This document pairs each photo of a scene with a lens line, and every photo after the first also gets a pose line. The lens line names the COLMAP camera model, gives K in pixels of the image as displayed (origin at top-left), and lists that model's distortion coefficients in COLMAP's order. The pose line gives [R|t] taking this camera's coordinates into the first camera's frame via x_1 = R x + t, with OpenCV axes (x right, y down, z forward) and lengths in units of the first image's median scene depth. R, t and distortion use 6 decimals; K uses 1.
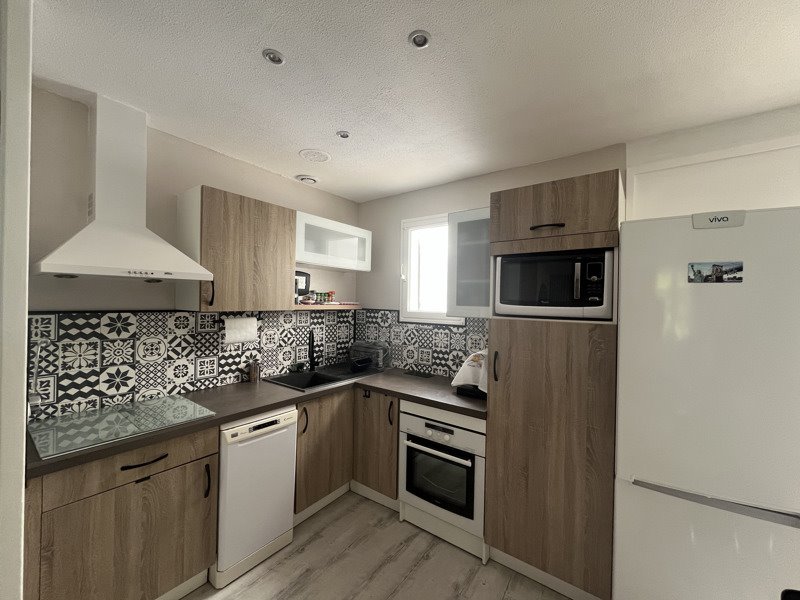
lens RADIAL K [[322.7, 0, 403.2], [0, 322.7, 300.4], [0, 0, 1]] dist [-0.000872, -0.000084]
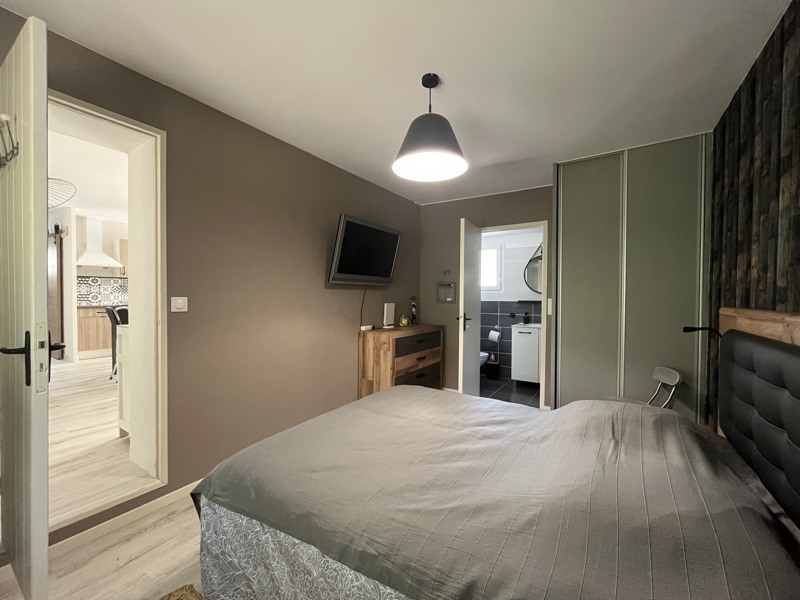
lens RADIAL K [[322.7, 0, 403.2], [0, 322.7, 300.4], [0, 0, 1]] dist [-0.000872, -0.000084]
pose [[0.998121, -0.009867, 0.060479, 1.631772], [0.008779, 0.999795, 0.018239, 0.189685], [-0.060646, -0.017674, 0.998003, -1.963281]]
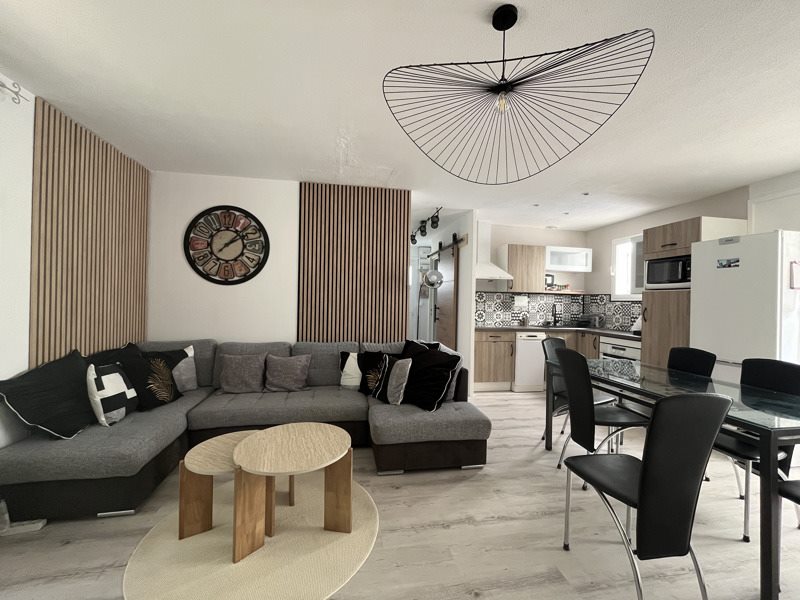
lens RADIAL K [[322.7, 0, 403.2], [0, 322.7, 300.4], [0, 0, 1]] dist [-0.000872, -0.000084]
pose [[0.724785, -0.004075, -0.688963, 0.452719], [-0.008633, 0.999850, -0.014996, 0.122291], [0.688921, 0.016817, 0.724642, -1.189123]]
